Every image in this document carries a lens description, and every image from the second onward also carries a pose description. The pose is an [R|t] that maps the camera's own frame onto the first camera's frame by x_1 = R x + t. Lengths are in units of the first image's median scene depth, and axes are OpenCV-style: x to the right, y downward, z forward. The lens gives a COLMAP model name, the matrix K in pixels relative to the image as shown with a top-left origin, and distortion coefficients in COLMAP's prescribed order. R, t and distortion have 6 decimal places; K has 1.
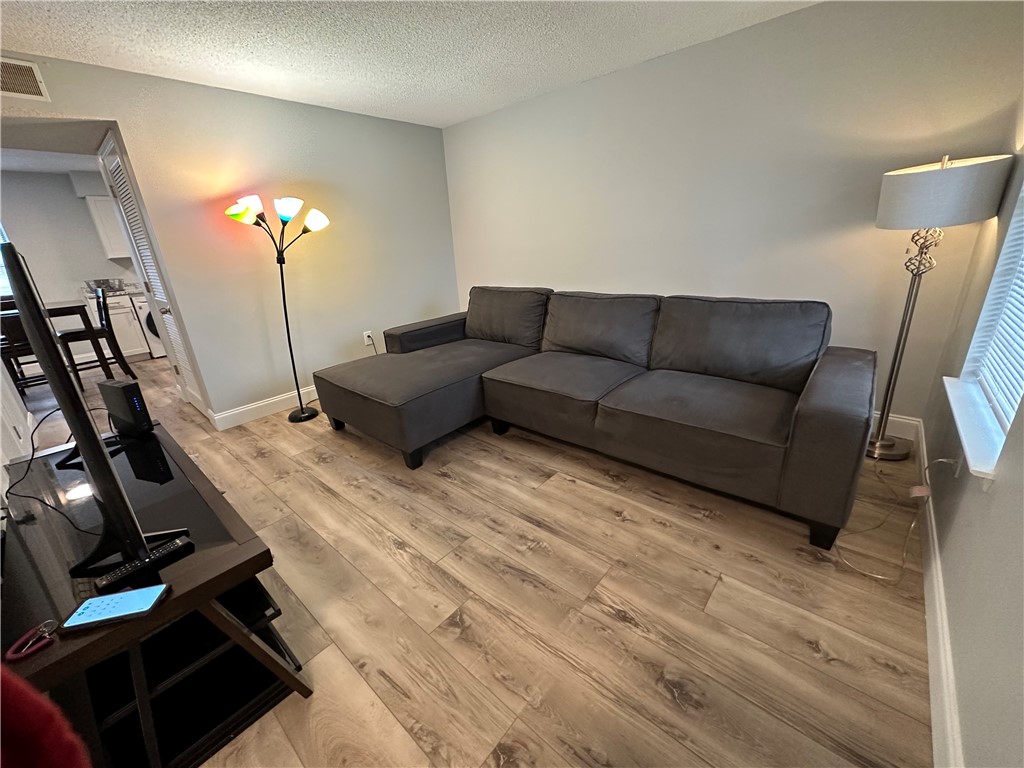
lens RADIAL K [[409.5, 0, 513.1], [0, 409.5, 382.5], [0, 0, 1]] dist [0.000737, 0.000137]
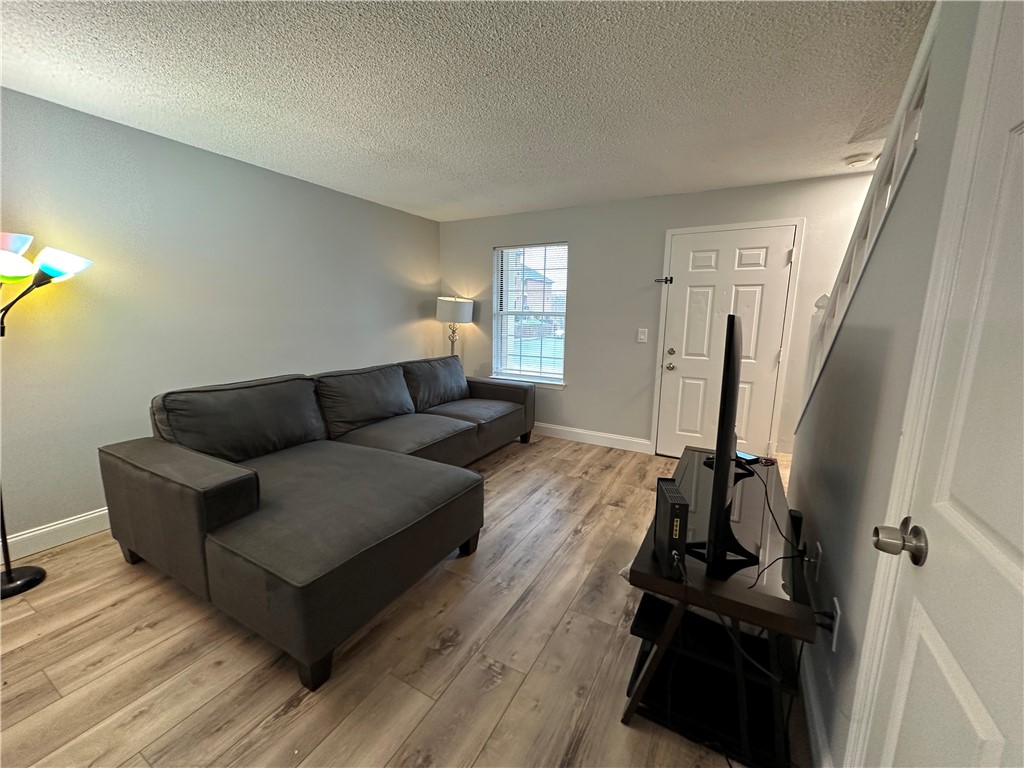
lens RADIAL K [[407.5, 0, 512.0], [0, 407.5, 384.0], [0, 0, 1]] dist [-0.001788, 0.000465]
pose [[-0.197952, -0.113778, 0.973586, -1.507132], [0.330646, 0.927276, 0.175594, -0.372300], [-0.922761, 0.356671, -0.145936, 1.230252]]
